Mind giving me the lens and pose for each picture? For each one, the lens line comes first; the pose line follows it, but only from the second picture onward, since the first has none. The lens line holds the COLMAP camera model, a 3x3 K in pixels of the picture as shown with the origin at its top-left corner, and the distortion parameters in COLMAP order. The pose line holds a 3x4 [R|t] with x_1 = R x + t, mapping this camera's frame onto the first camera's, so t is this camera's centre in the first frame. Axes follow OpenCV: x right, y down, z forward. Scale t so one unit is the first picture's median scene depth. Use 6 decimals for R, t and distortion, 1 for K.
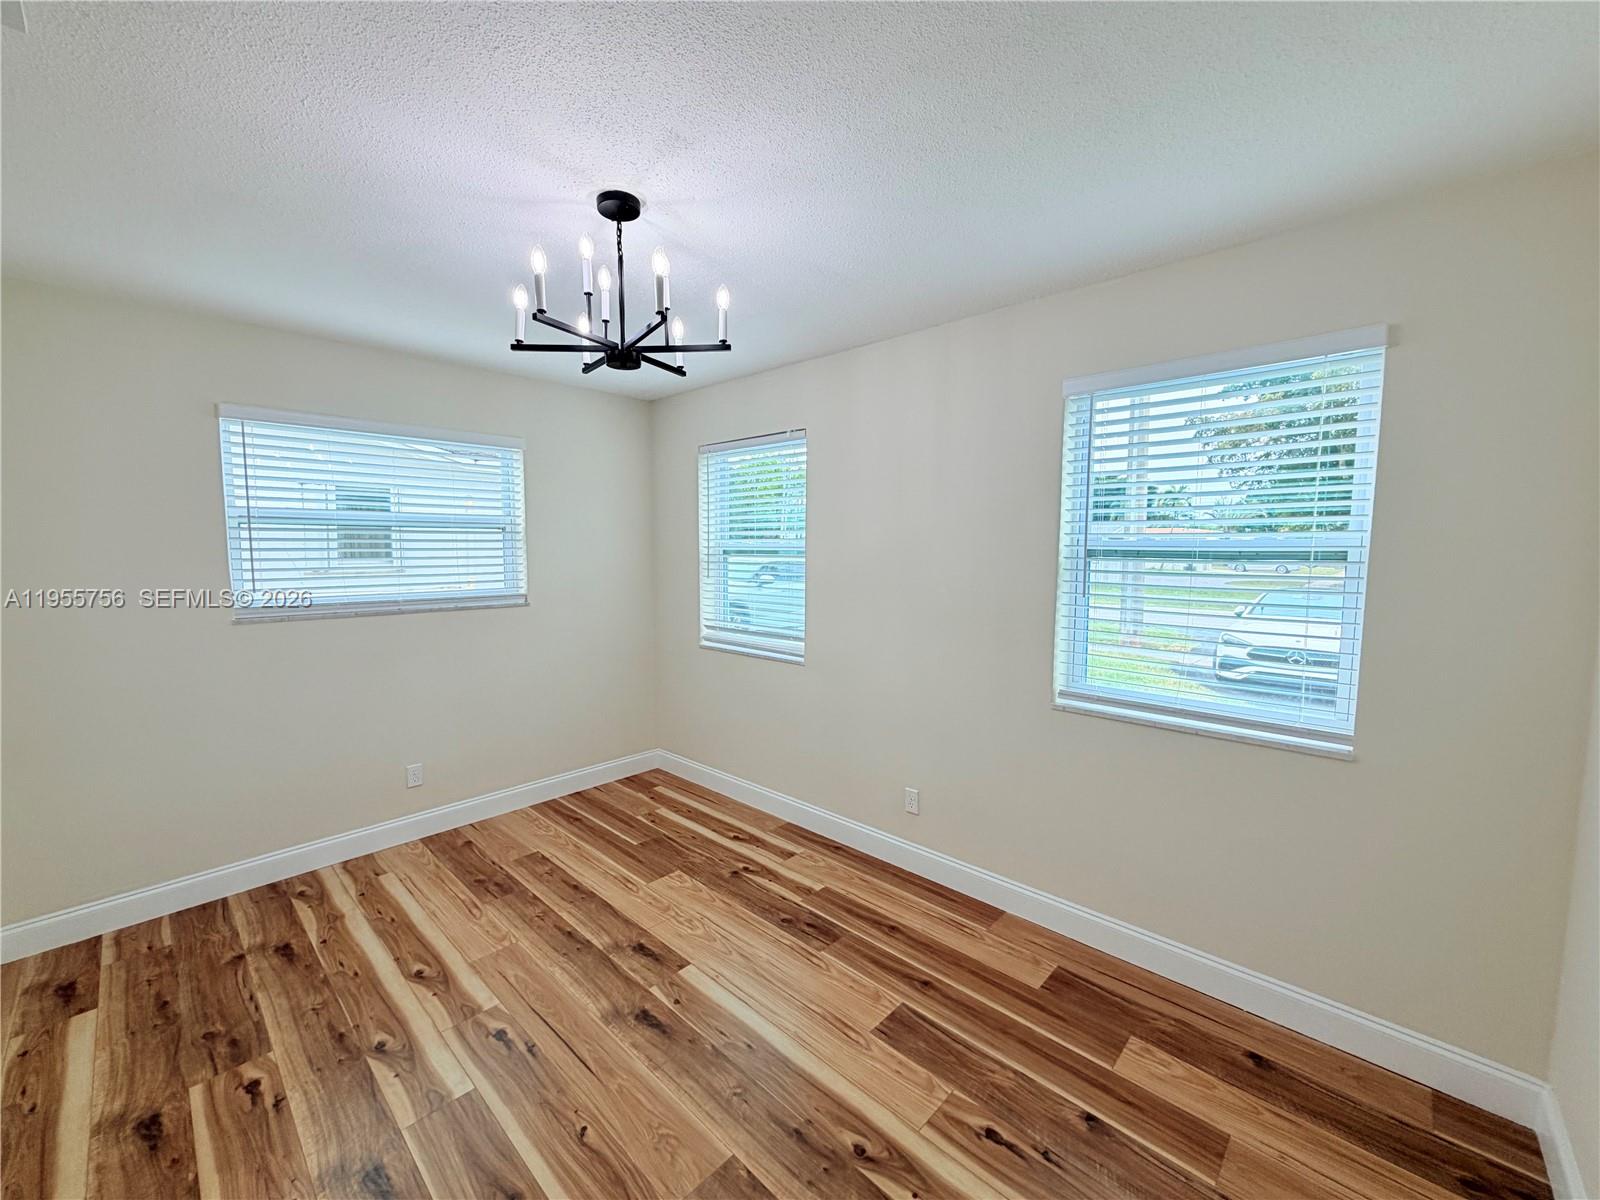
lens RADIAL K [[638.1, 0, 794.0], [0, 638.1, 590.3], [0, 0, 1]] dist [0.000094, 0.000306]
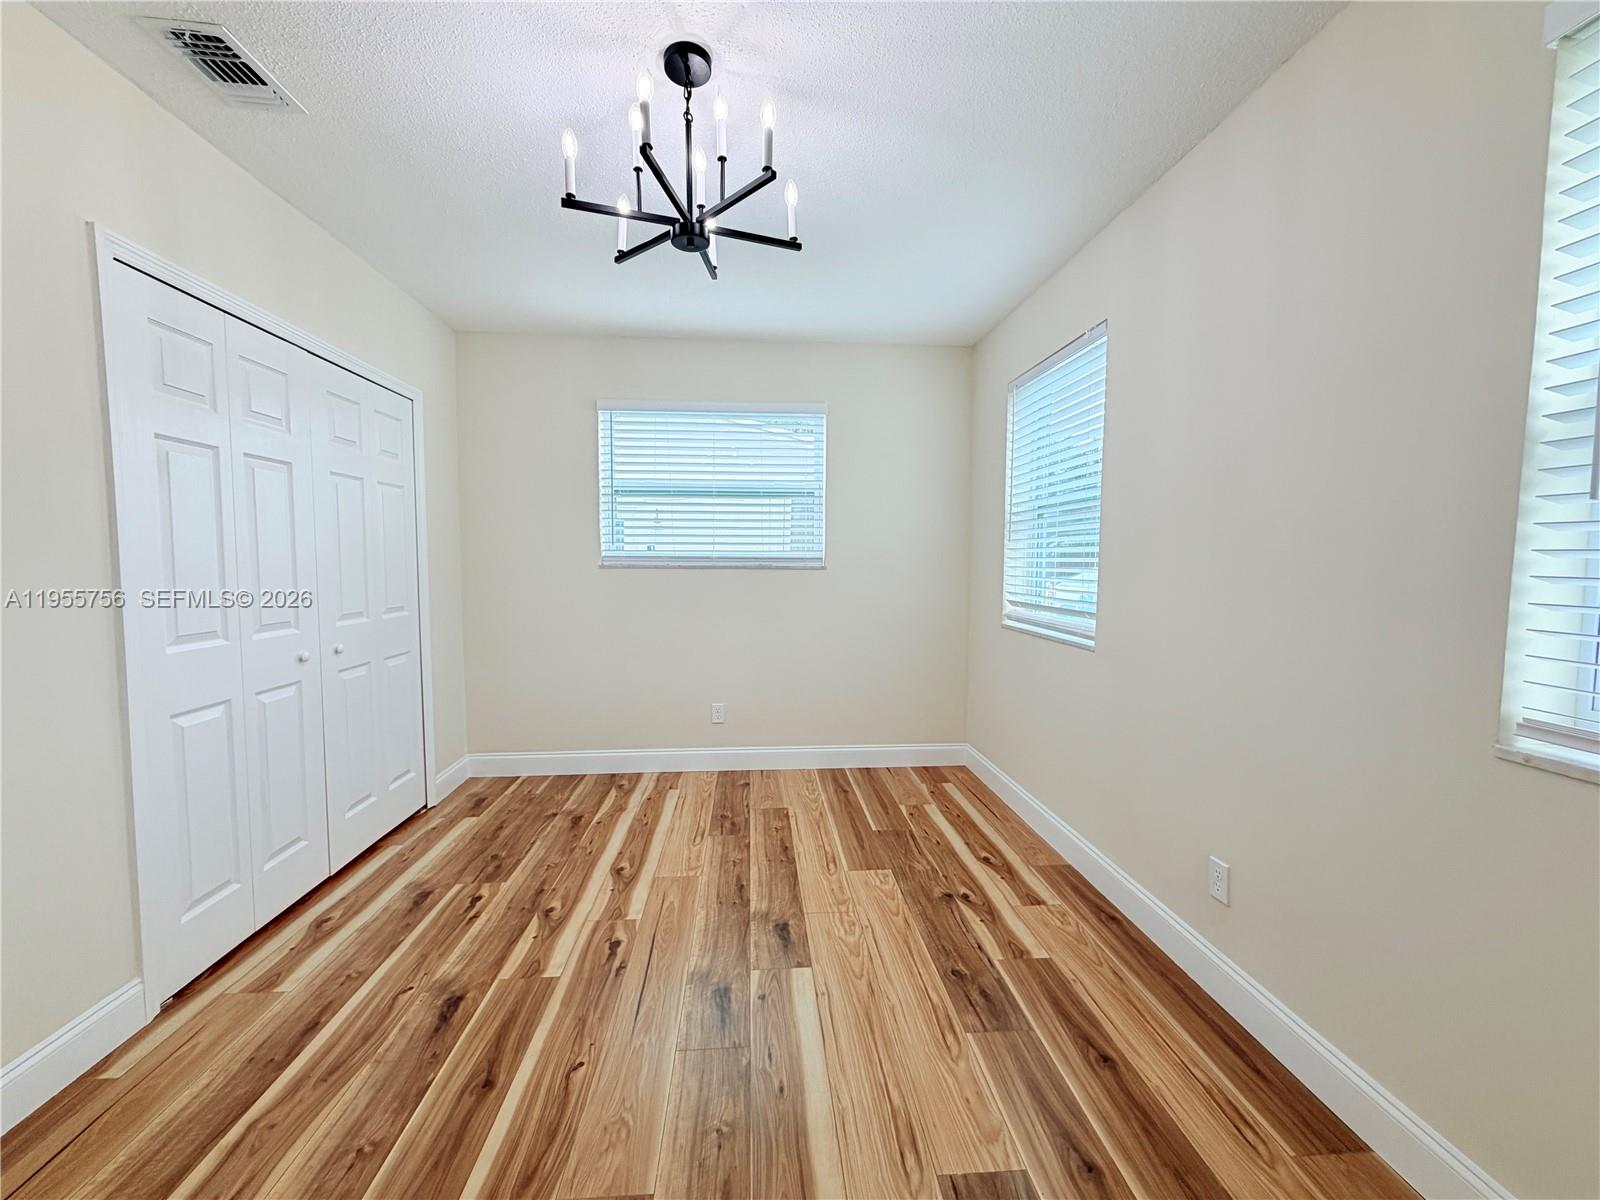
lens RADIAL K [[638.1, 0, 797.9], [0, 638.1, 597.0], [0, 0, 1]] dist [0.000094, 0.000306]
pose [[0.743479, 0.041507, -0.667470, 0.344597], [-0.049414, 0.998753, 0.007067, 0.095776], [0.666931, 0.027728, 0.744603, 0.342551]]
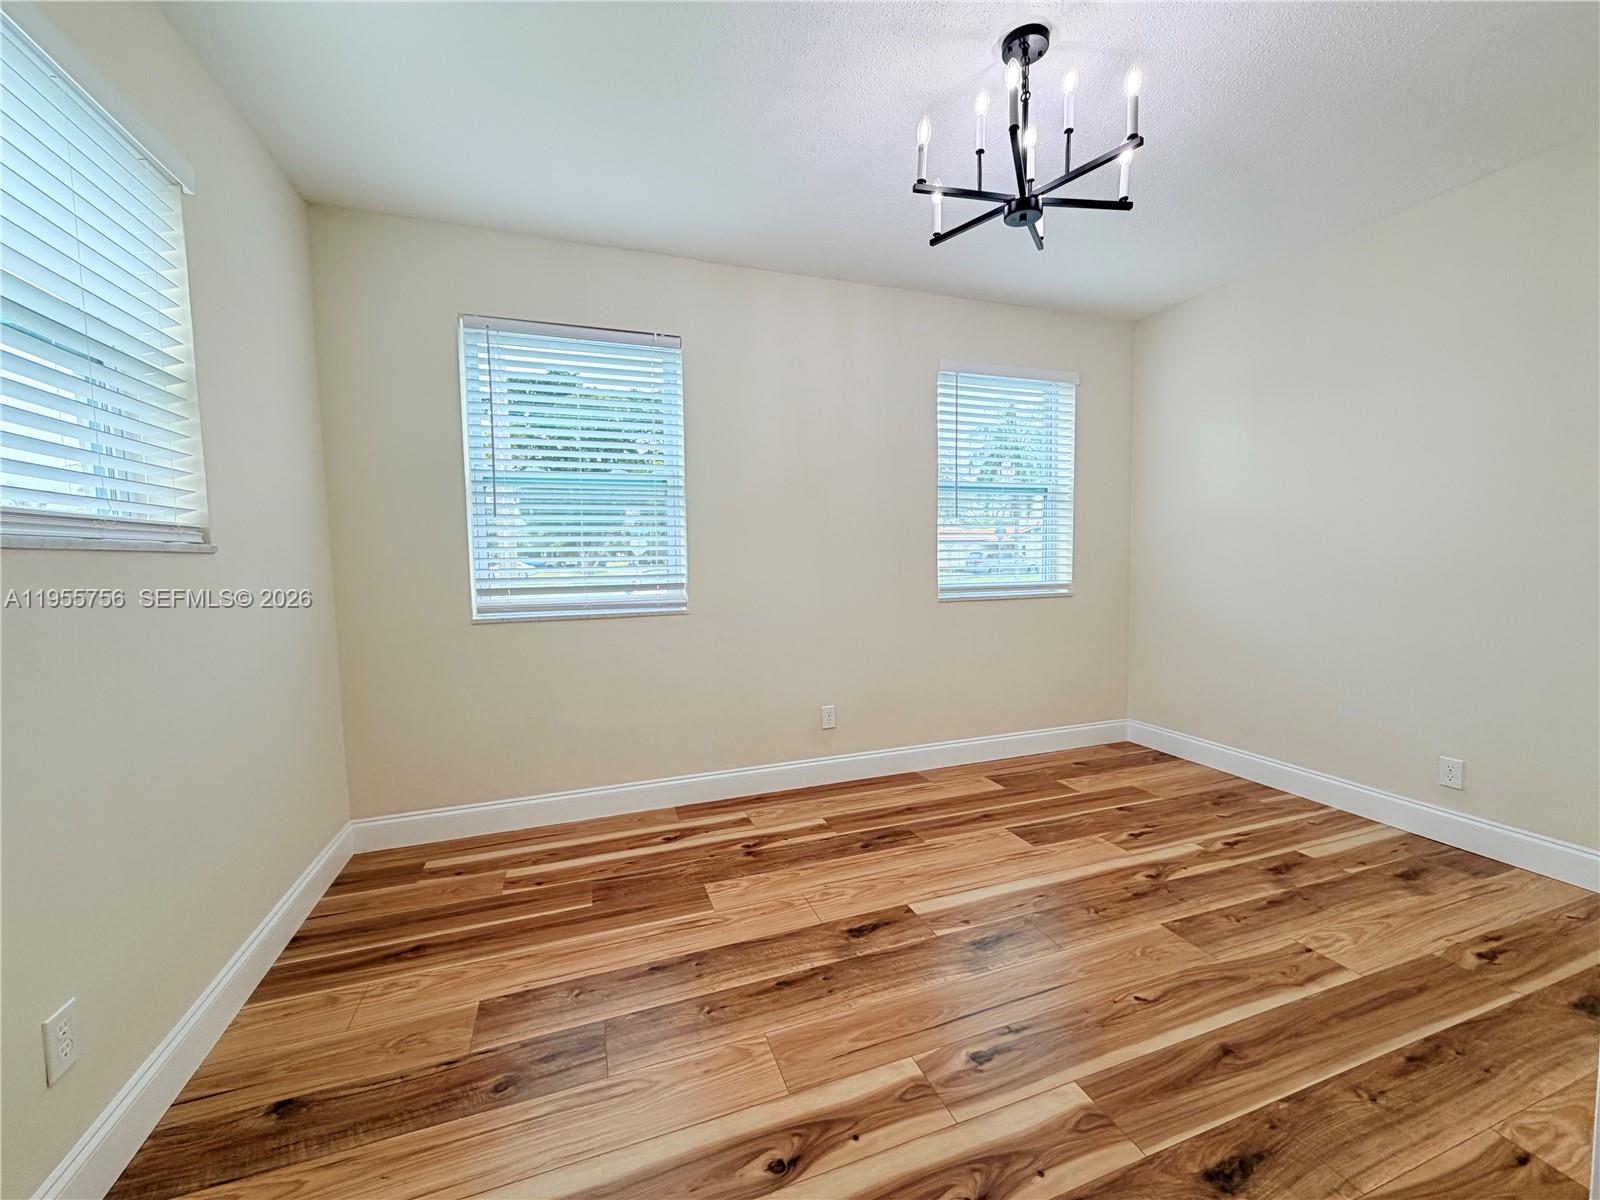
lens RADIAL K [[638.1, 0, 797.0], [0, 638.1, 592.6], [0, 0, 1]] dist [0.000094, 0.000306]
pose [[0.449924, -0.058625, 0.891141, -0.960983], [0.077782, 0.996624, 0.026294, 0.109299], [-0.889673, 0.057484, 0.452965, 0.677887]]
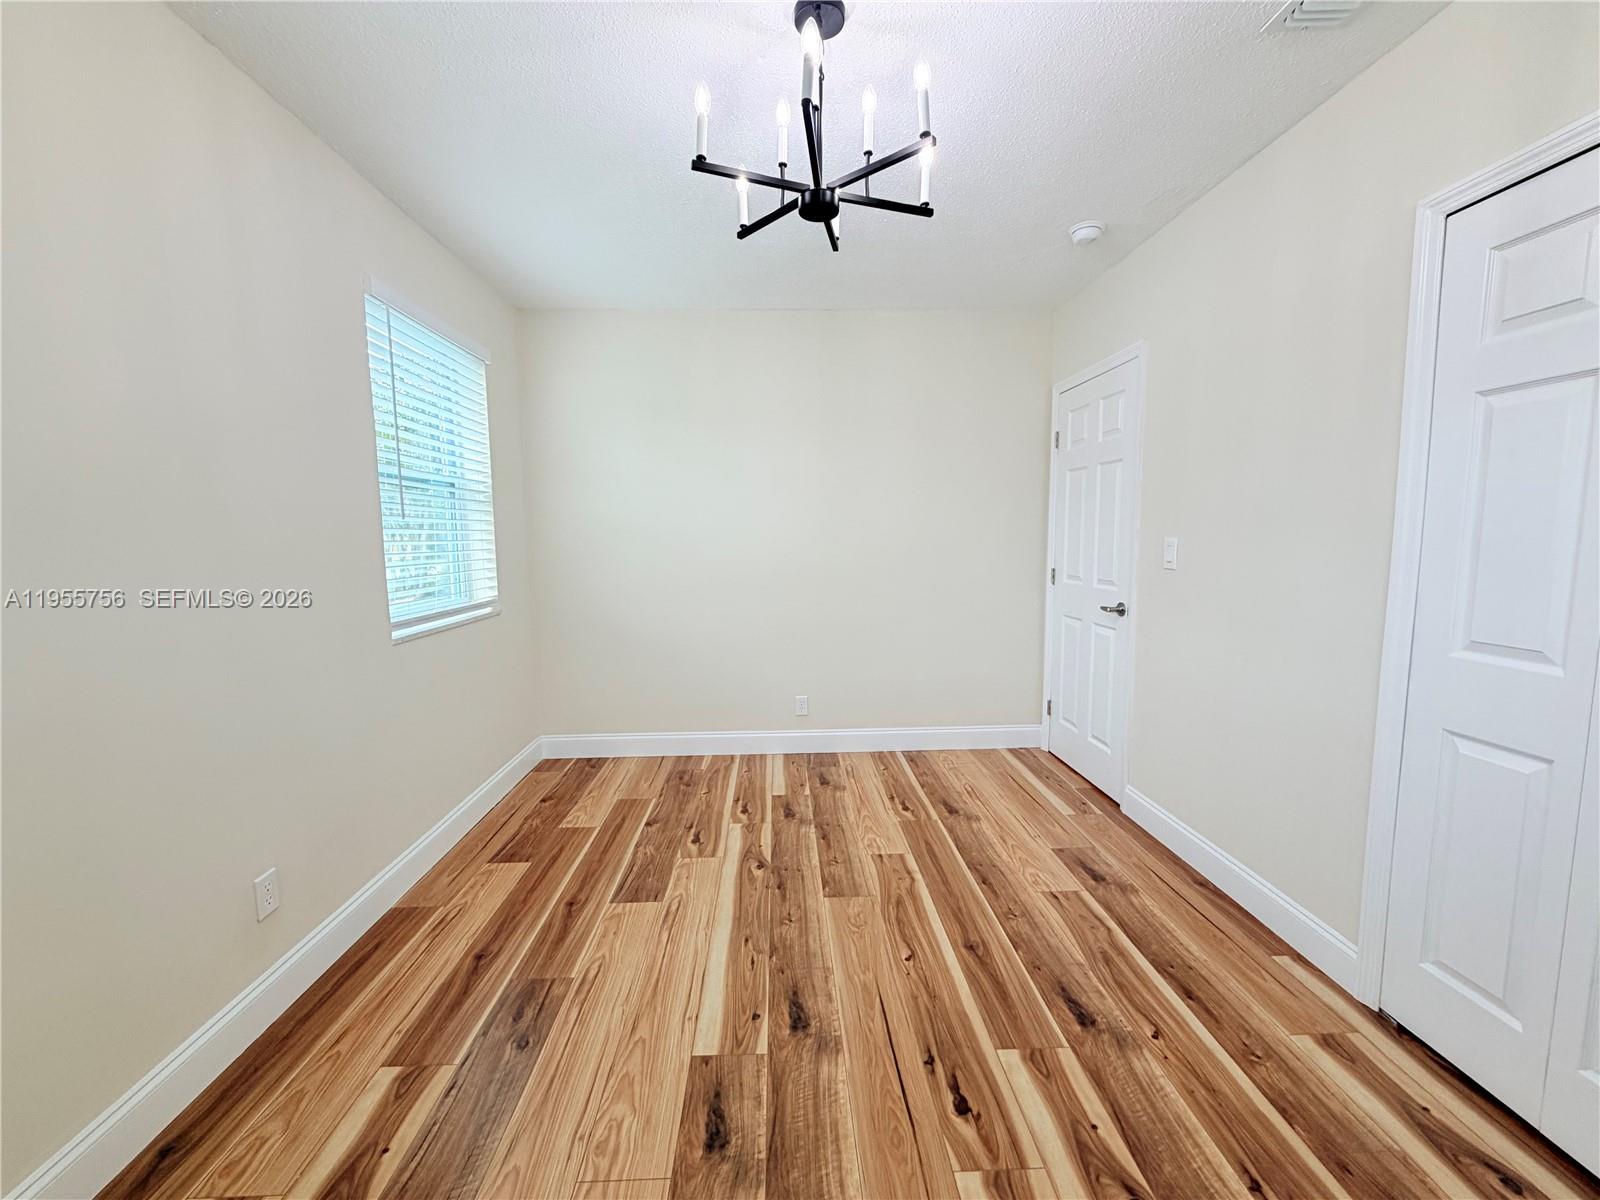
lens RADIAL K [[638.1, 0, 795.2], [0, 638.1, 605.1], [0, 0, 1]] dist [0.000094, 0.000306]
pose [[-0.713114, -0.072647, 0.697274, -0.642358], [0.058030, 0.985086, 0.161982, 0.016805], [-0.698642, 0.155974, -0.698263, 1.263597]]
